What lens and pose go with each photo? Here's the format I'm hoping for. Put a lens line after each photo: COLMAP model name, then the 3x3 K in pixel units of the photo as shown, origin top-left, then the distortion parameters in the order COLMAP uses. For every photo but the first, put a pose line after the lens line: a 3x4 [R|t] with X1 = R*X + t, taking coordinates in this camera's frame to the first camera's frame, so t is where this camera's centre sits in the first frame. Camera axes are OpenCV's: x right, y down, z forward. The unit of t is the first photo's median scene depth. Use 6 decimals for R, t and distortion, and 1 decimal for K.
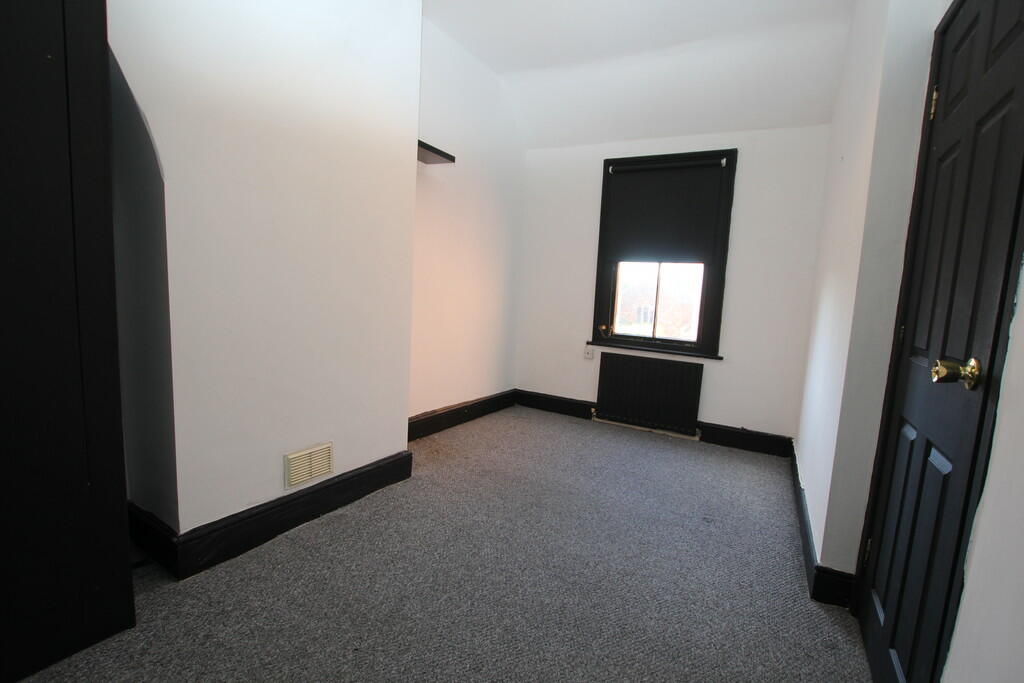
lens RADIAL K [[472.6, 0, 507.3], [0, 472.6, 351.6], [0, 0, 1]] dist [-0.038113, 0.007663]
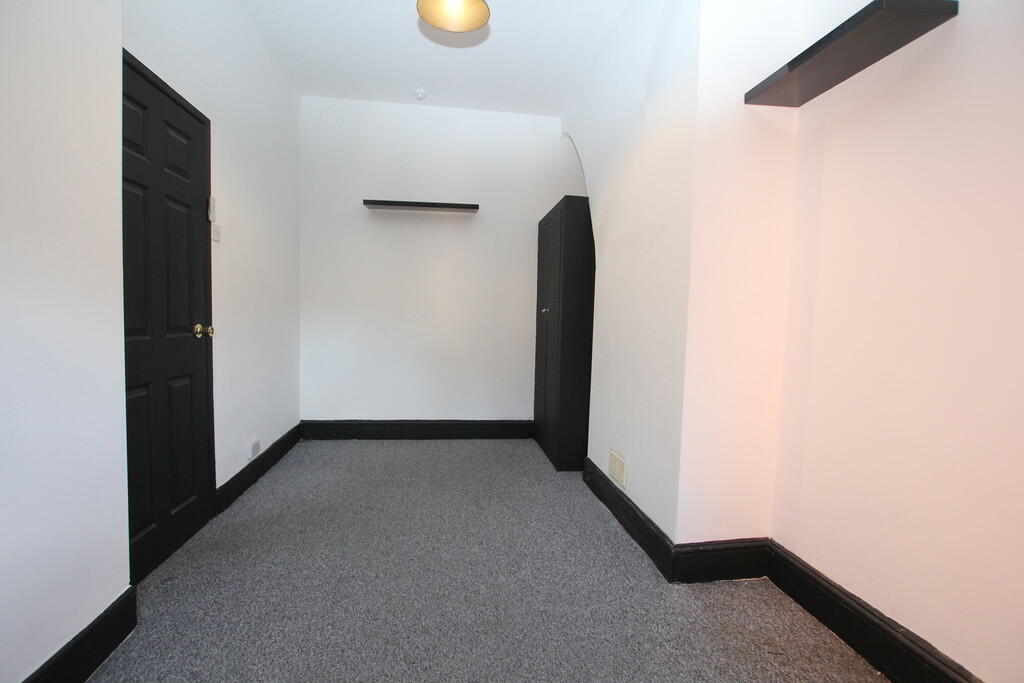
lens RADIAL K [[472.6, 0, 507.3], [0, 472.6, 351.6], [0, 0, 1]] dist [-0.038113, 0.007663]
pose [[-0.793417, -0.029902, -0.607943, 0.544203], [-0.141089, 0.980625, 0.135900, -0.174613], [0.592101, 0.193599, -0.782263, 1.710175]]
